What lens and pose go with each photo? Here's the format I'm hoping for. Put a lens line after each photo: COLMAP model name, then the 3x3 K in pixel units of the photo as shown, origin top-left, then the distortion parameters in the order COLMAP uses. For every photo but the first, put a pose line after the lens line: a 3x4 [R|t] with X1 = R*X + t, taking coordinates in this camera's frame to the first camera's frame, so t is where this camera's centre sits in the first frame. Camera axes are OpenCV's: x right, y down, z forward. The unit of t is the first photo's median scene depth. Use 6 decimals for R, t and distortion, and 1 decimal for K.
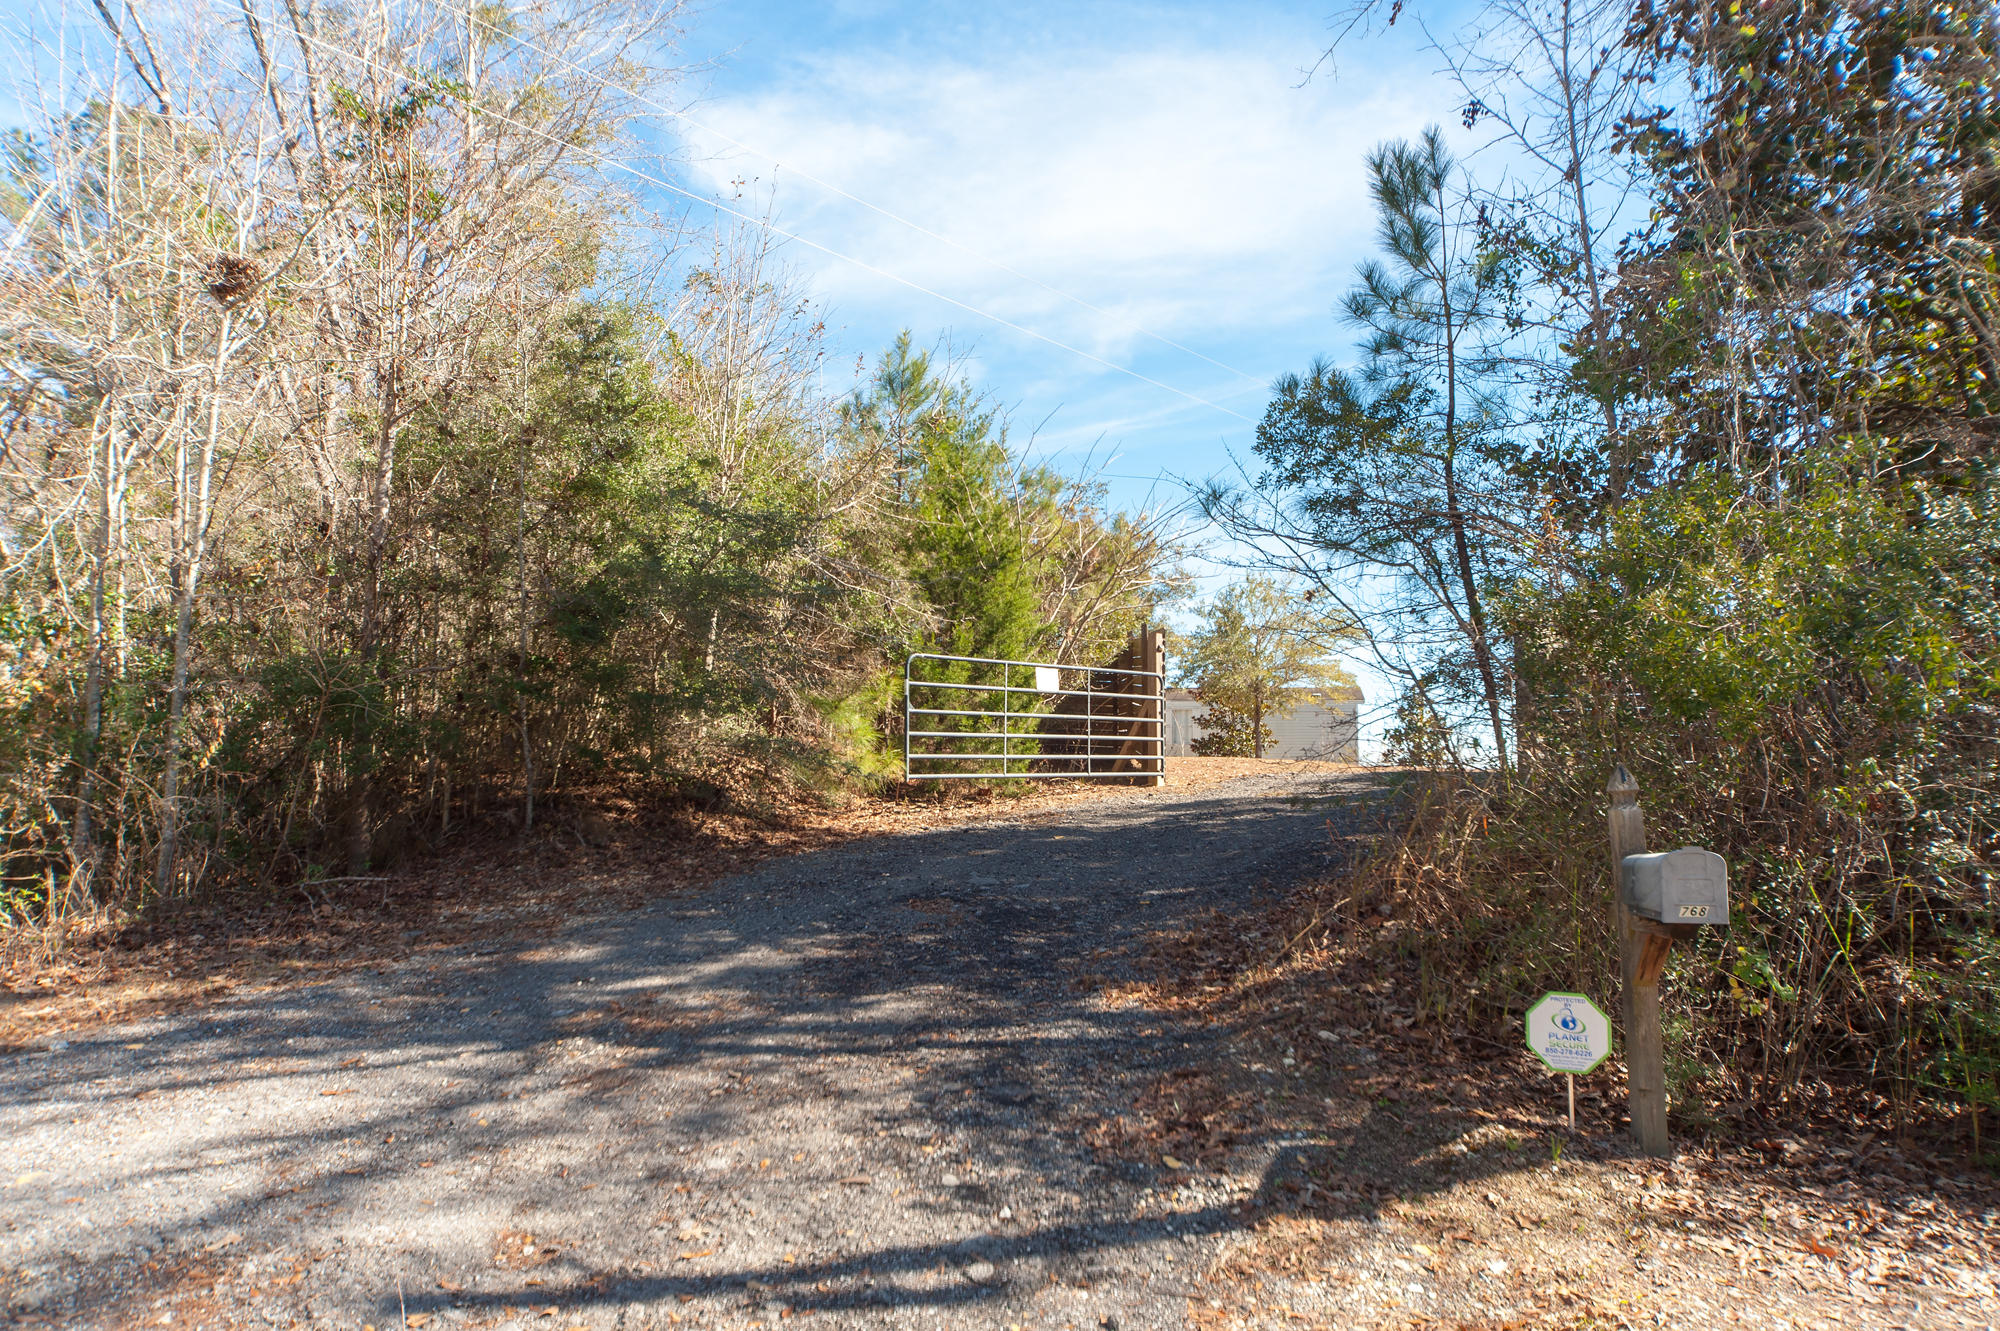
lens RADIAL K [[1440.6, 0, 991.7], [0, 1440.6, 665.9], [0, 0, 1]] dist [0.001804, 0.000599]
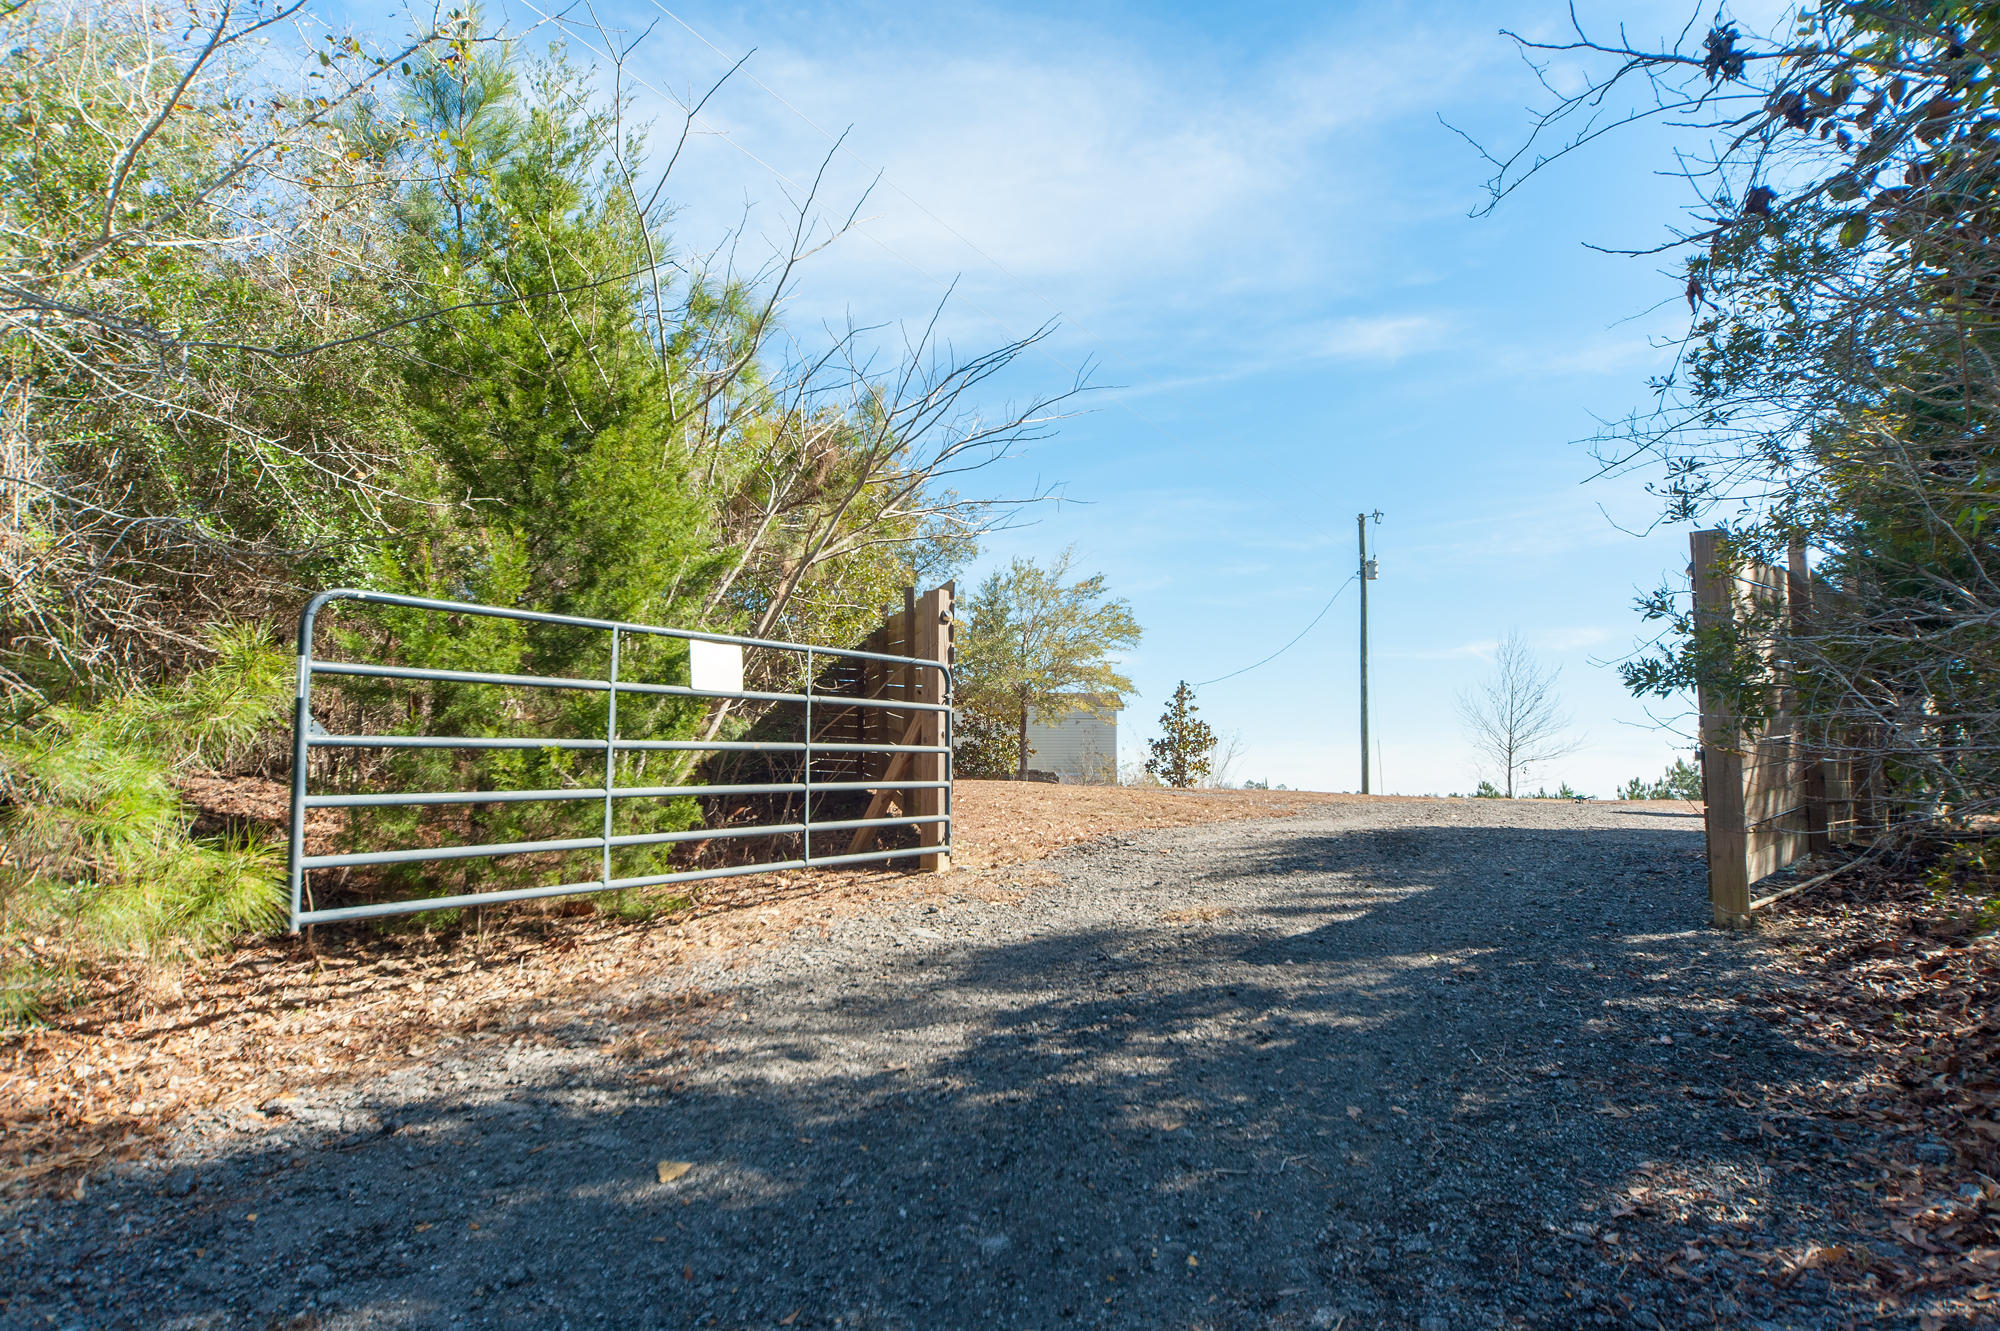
lens RADIAL K [[1403.4, 0, 993.7], [0, 1403.4, 655.0], [0, 0, 1]] dist [0.000953, -0.015350]
pose [[0.983650, 0.015653, 0.179411, 0.040173], [-0.013725, 0.999834, -0.011978, 0.008397], [-0.179568, 0.009319, 0.983701, 0.477912]]
